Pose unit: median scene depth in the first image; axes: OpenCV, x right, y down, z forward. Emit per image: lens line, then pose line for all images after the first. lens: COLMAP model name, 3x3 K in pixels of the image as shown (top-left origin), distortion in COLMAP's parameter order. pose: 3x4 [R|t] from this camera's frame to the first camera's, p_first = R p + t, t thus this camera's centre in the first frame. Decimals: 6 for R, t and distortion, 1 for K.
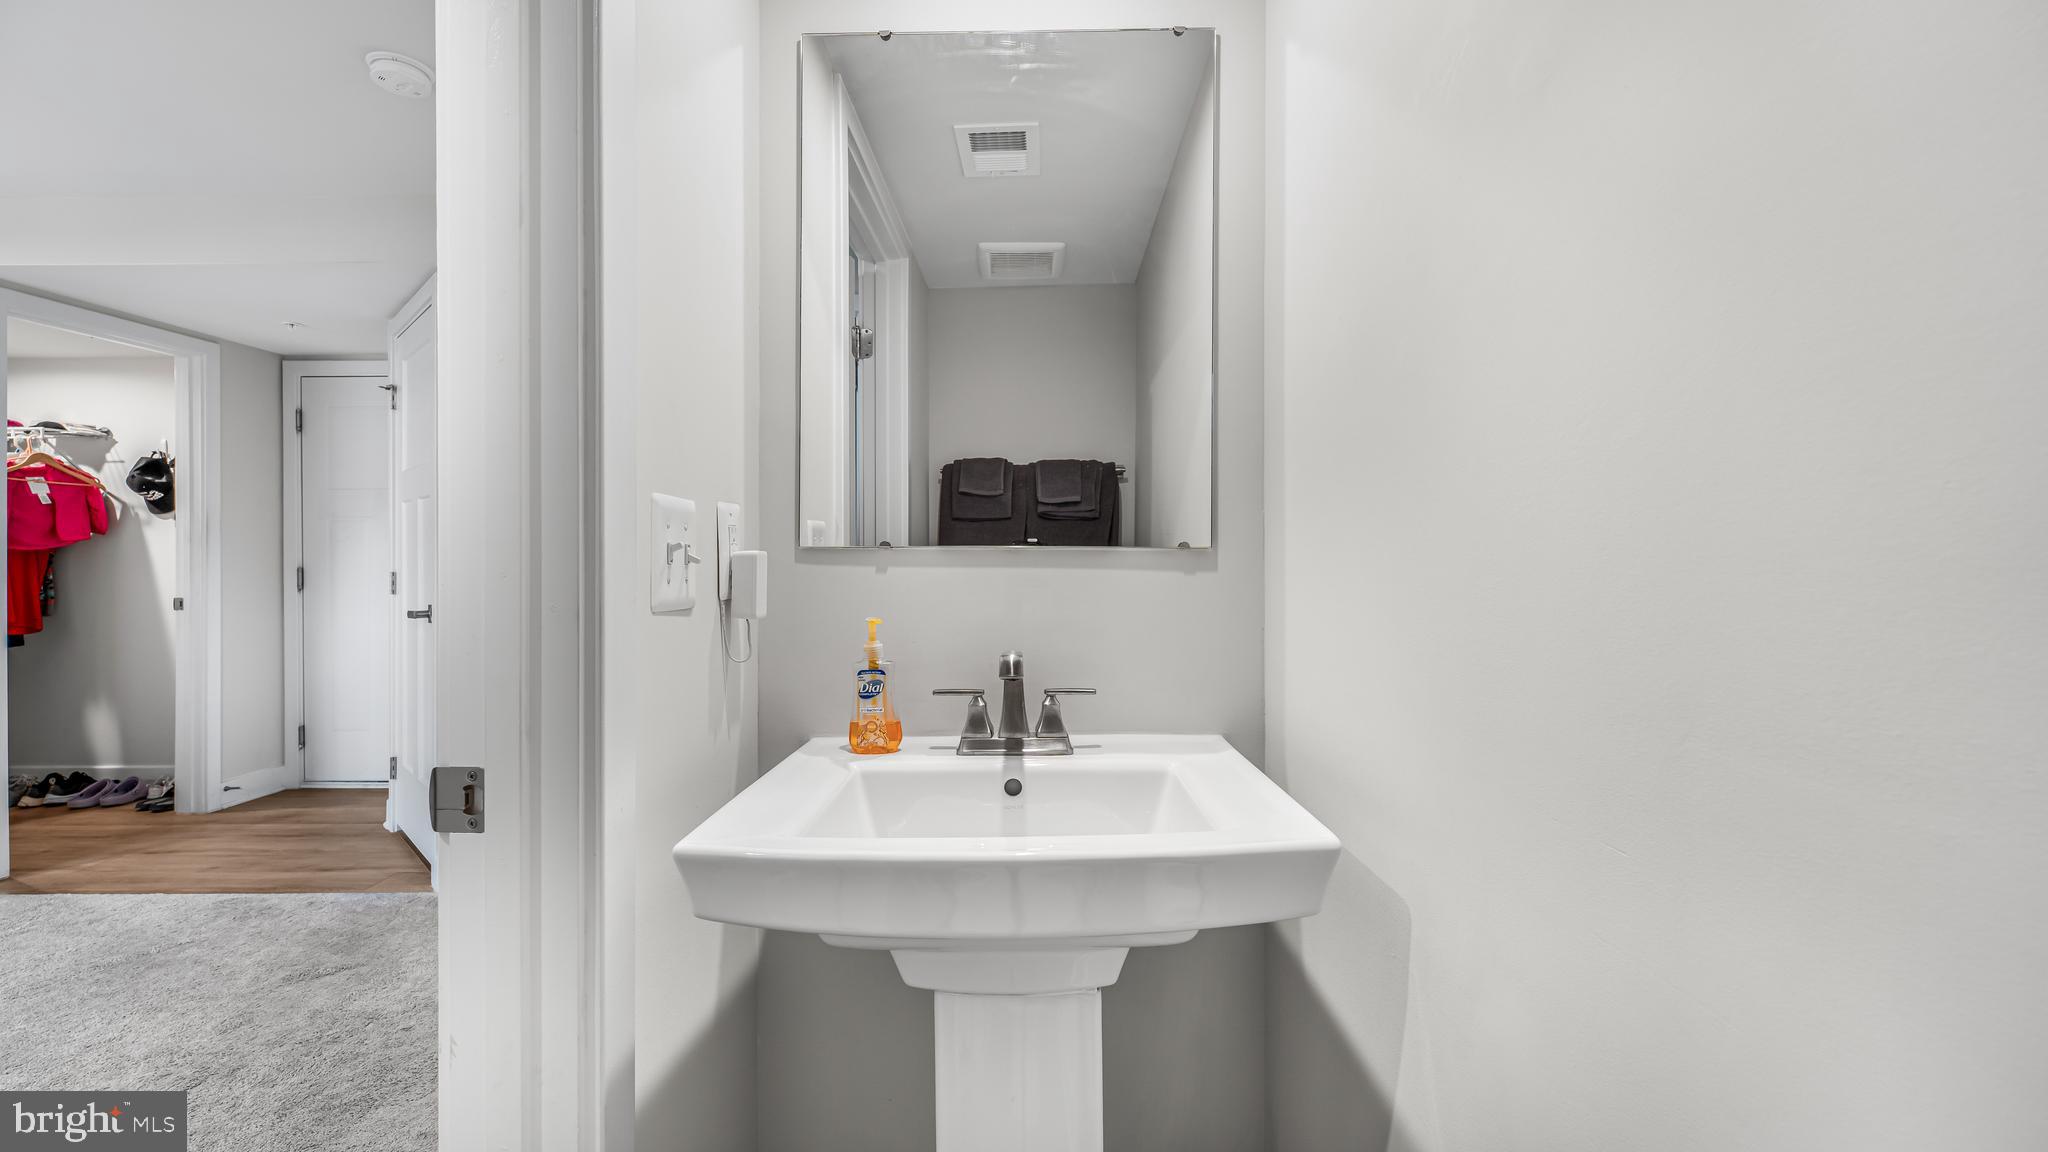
lens RADIAL K [[809.0, 0, 1025.4], [0, 809.0, 553.7], [0, 0, 1]] dist [0.000494, 0.000150]
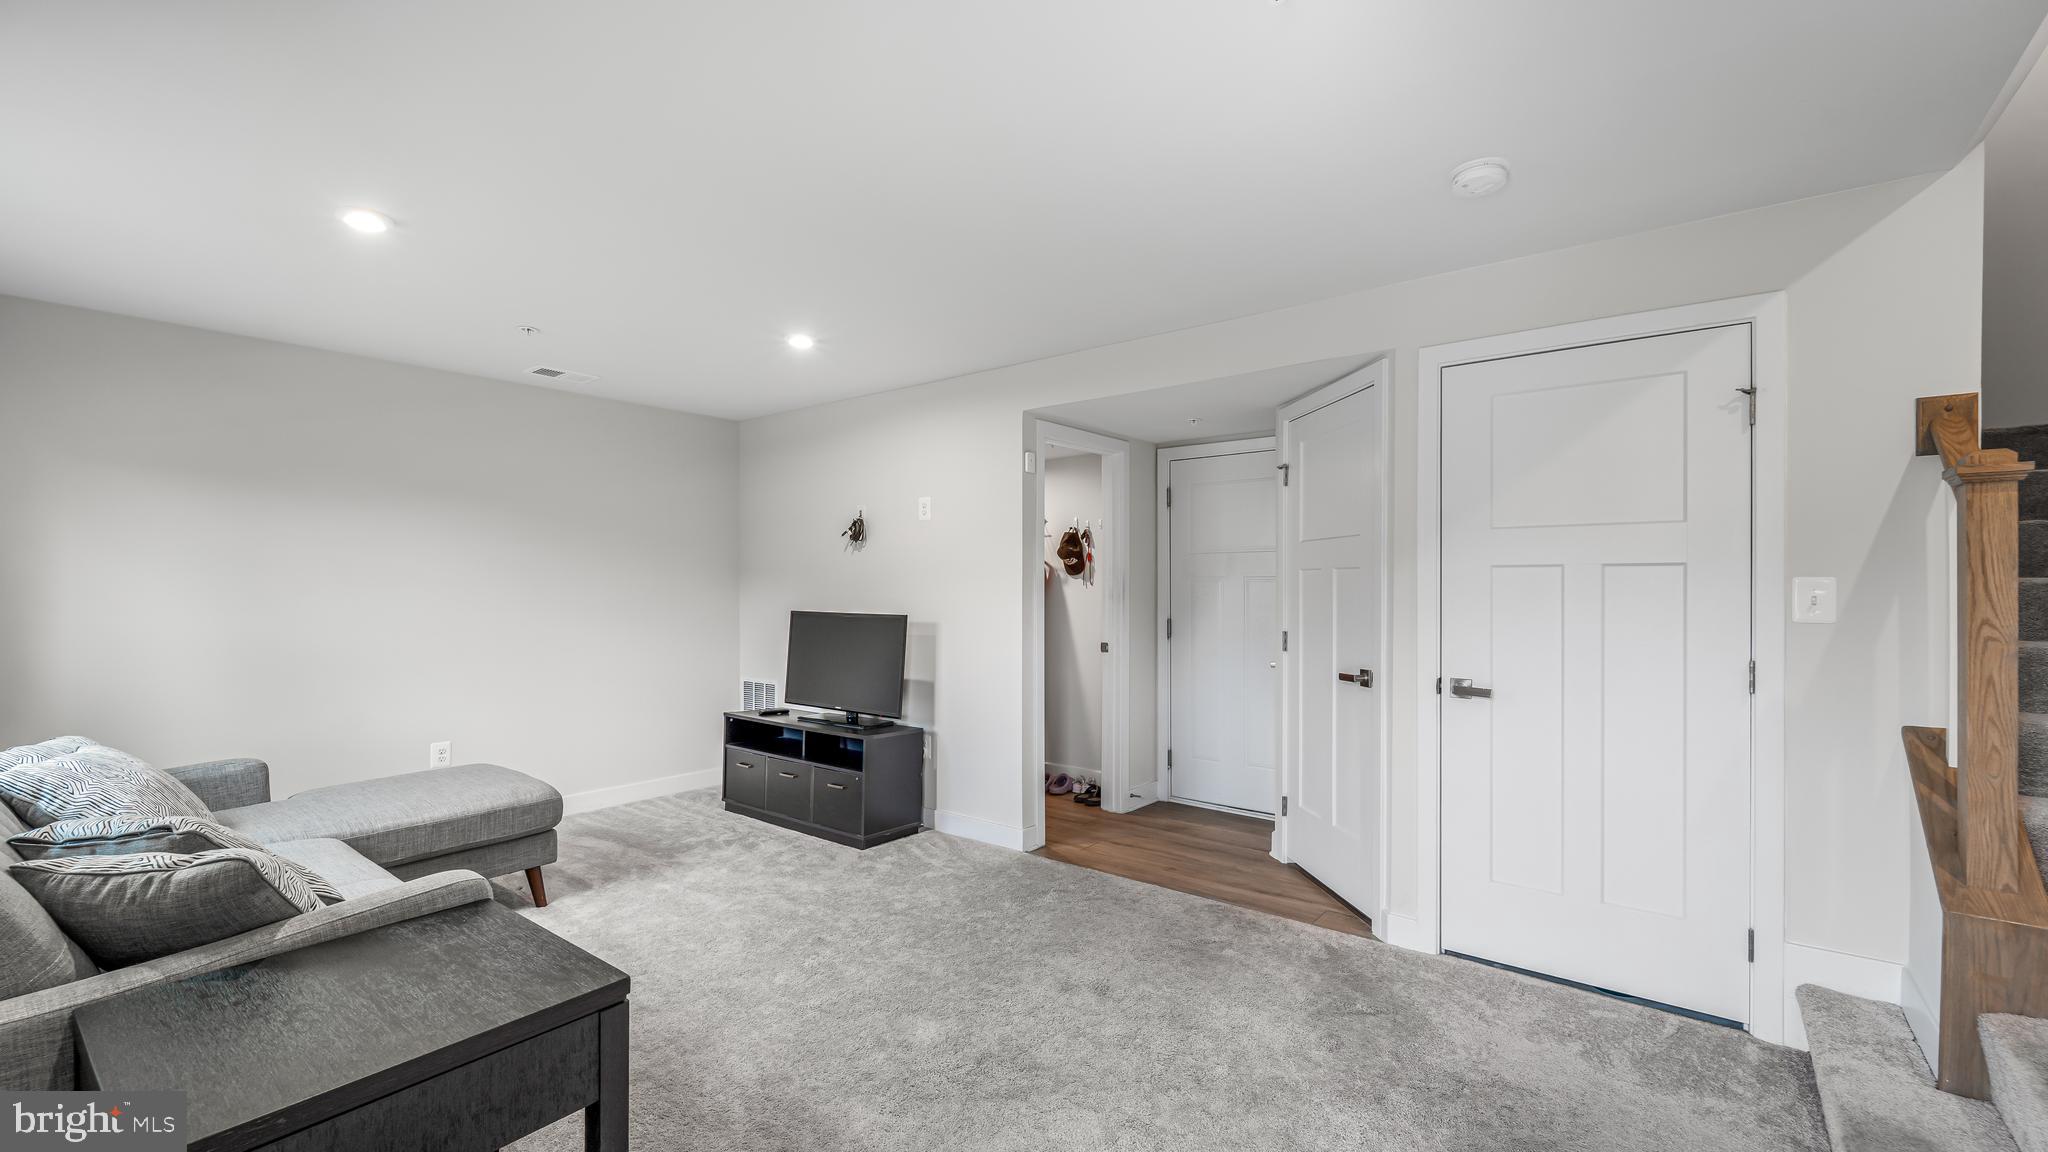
lens RADIAL K [[821.8, 0, 1023.2], [0, 821.8, 581.9], [0, 0, 1]] dist [0.002733, 0.000420]
pose [[0.791199, 0.001547, -0.611557, -0.371122], [0.001074, 0.999992, 0.003919, -0.050177], [0.611558, -0.003758, 0.791190, -0.119576]]
